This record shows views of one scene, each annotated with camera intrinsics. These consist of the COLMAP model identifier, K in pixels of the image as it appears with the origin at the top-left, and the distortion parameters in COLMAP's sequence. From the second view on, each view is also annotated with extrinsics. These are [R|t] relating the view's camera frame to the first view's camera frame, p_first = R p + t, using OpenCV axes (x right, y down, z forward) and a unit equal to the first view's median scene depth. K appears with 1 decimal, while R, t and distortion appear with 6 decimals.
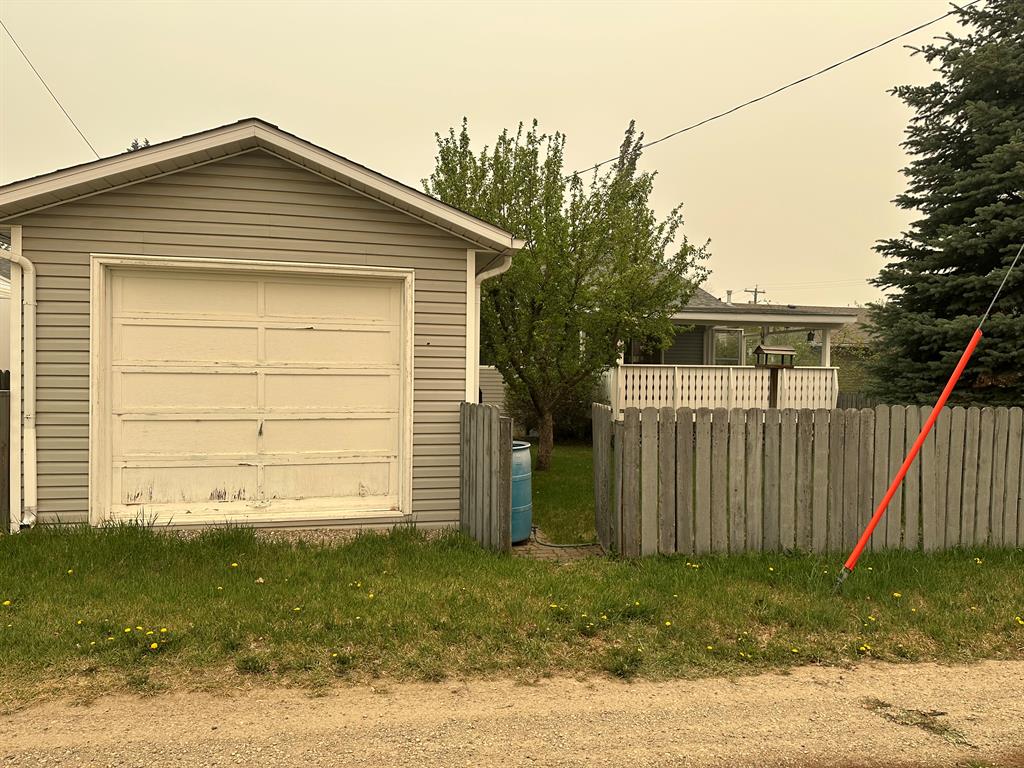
lens RADIAL K [[723.4, 0, 510.7], [0, 723.4, 384.5], [0, 0, 1]] dist [0.080783, -0.099227]
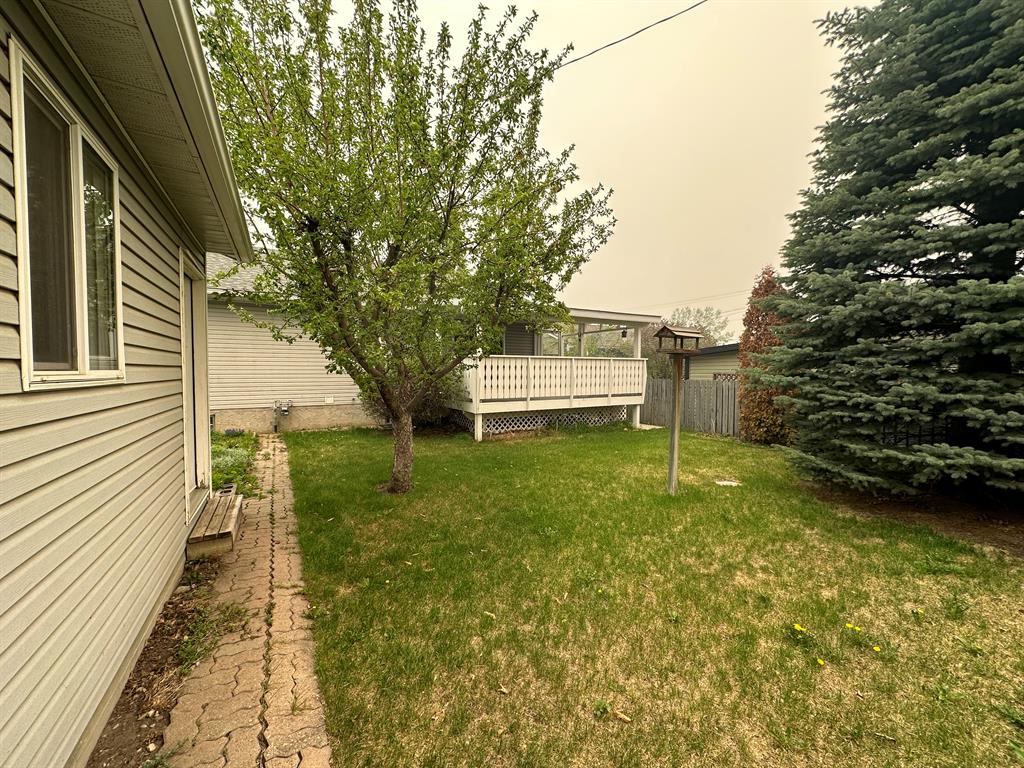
lens RADIAL K [[406.6, 0, 512.0], [0, 406.6, 384.0], [0, 0, 1]] dist [-0.000768, -0.000052]
pose [[0.951974, -0.020331, 0.305502, 0.024259], [0.014205, 0.999651, 0.022265, 0.000469], [-0.305848, -0.016856, 0.951931, 0.490634]]
